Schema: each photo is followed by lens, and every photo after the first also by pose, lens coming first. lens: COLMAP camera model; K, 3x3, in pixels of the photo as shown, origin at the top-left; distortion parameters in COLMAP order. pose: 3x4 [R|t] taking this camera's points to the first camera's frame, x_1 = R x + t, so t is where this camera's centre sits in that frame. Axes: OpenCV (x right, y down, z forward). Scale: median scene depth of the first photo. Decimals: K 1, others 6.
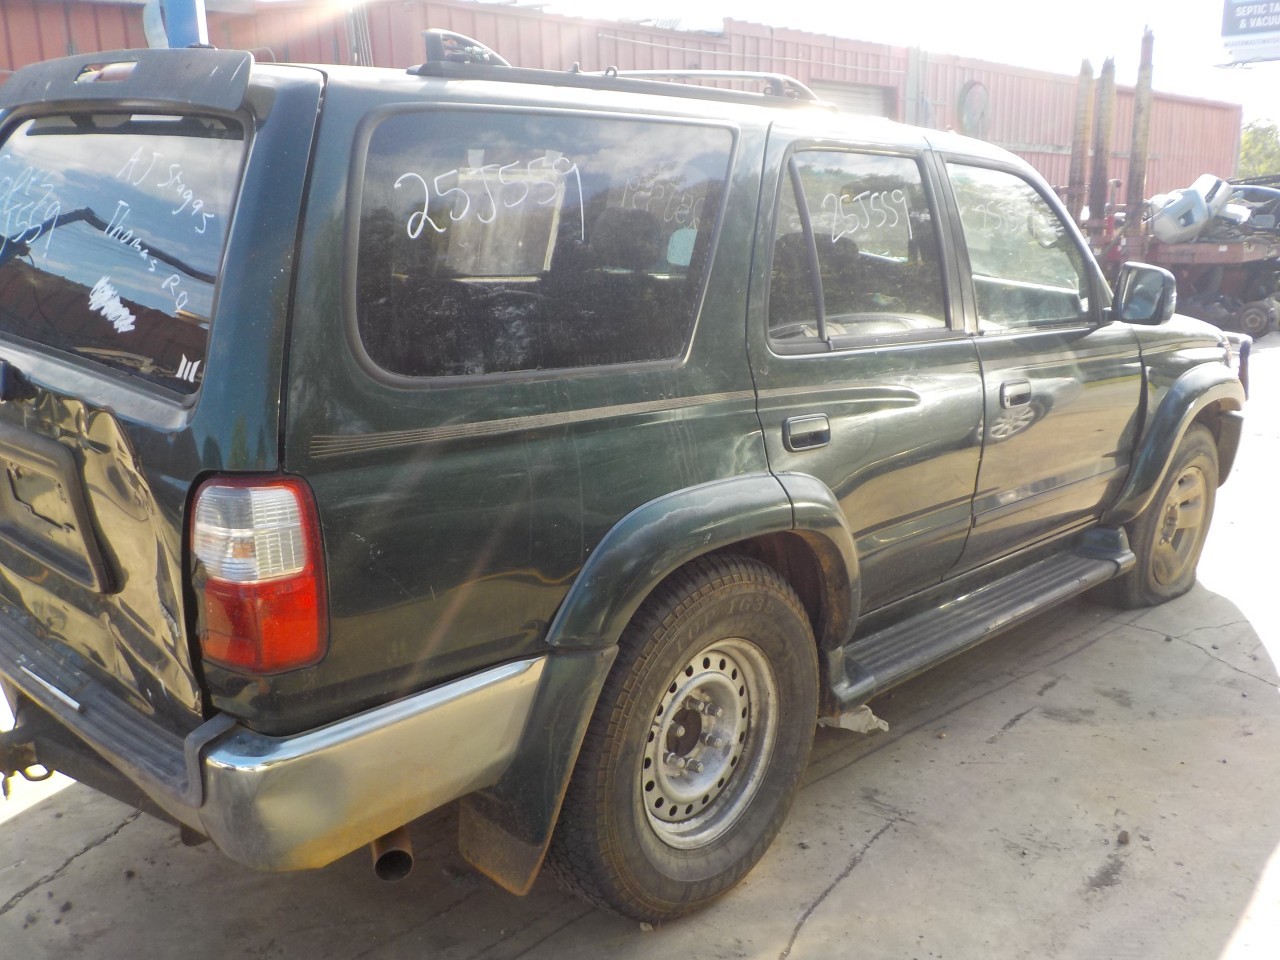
lens RADIAL K [[1172.9, 0, 675.5], [0, 1172.9, 483.2], [0, 0, 1]] dist [0.020748, -0.004407]
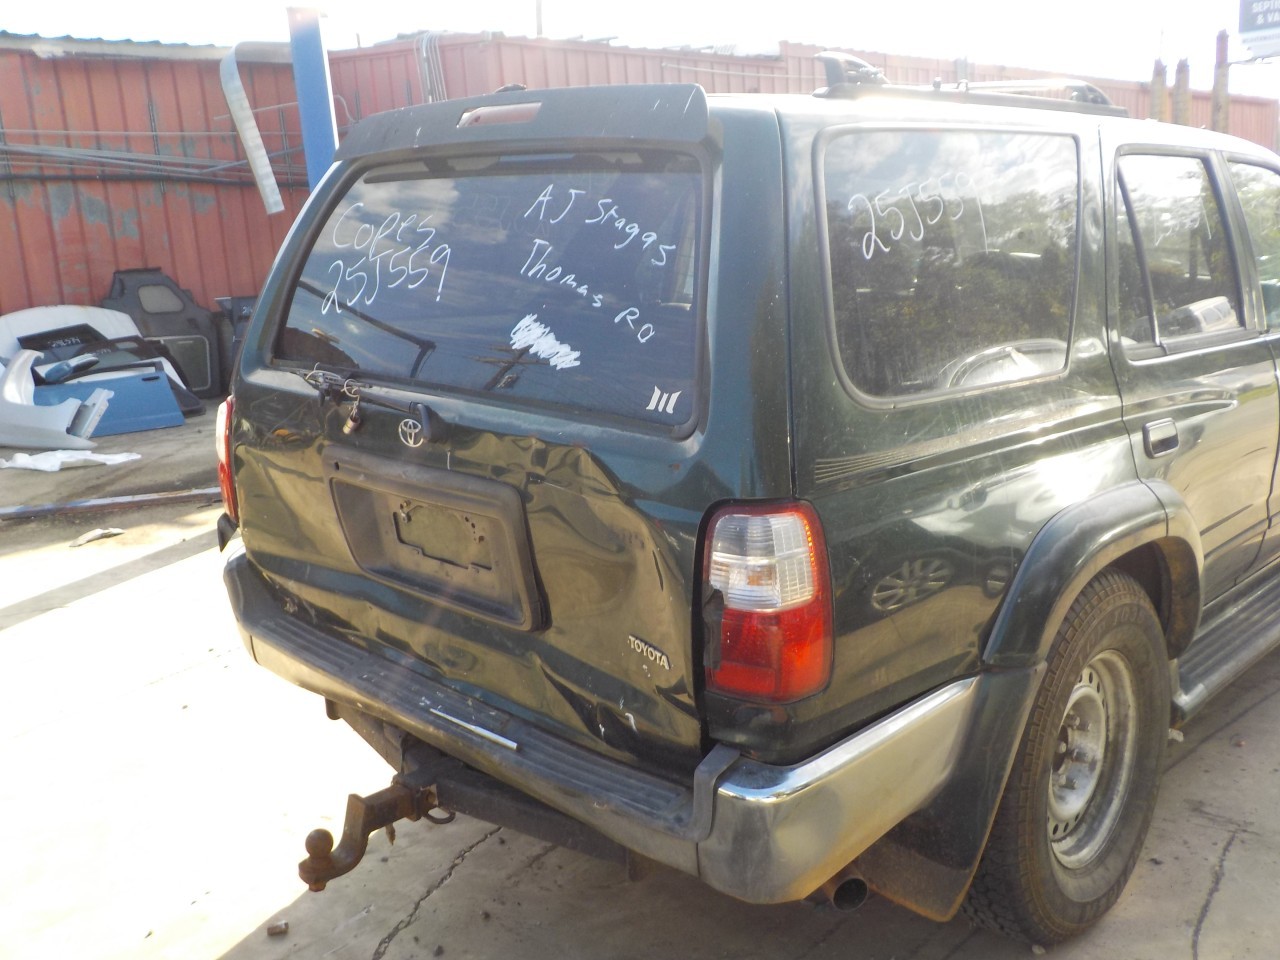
lens RADIAL K [[1174.6, 0, 688.3], [0, 1174.6, 479.9], [0, 0, 1]] dist [0.022085, 0.000160]
pose [[0.998629, -0.048243, -0.020315, -0.273778], [0.047750, 0.998569, -0.024079, -0.003418], [0.021447, 0.023076, 0.999504, 0.003209]]
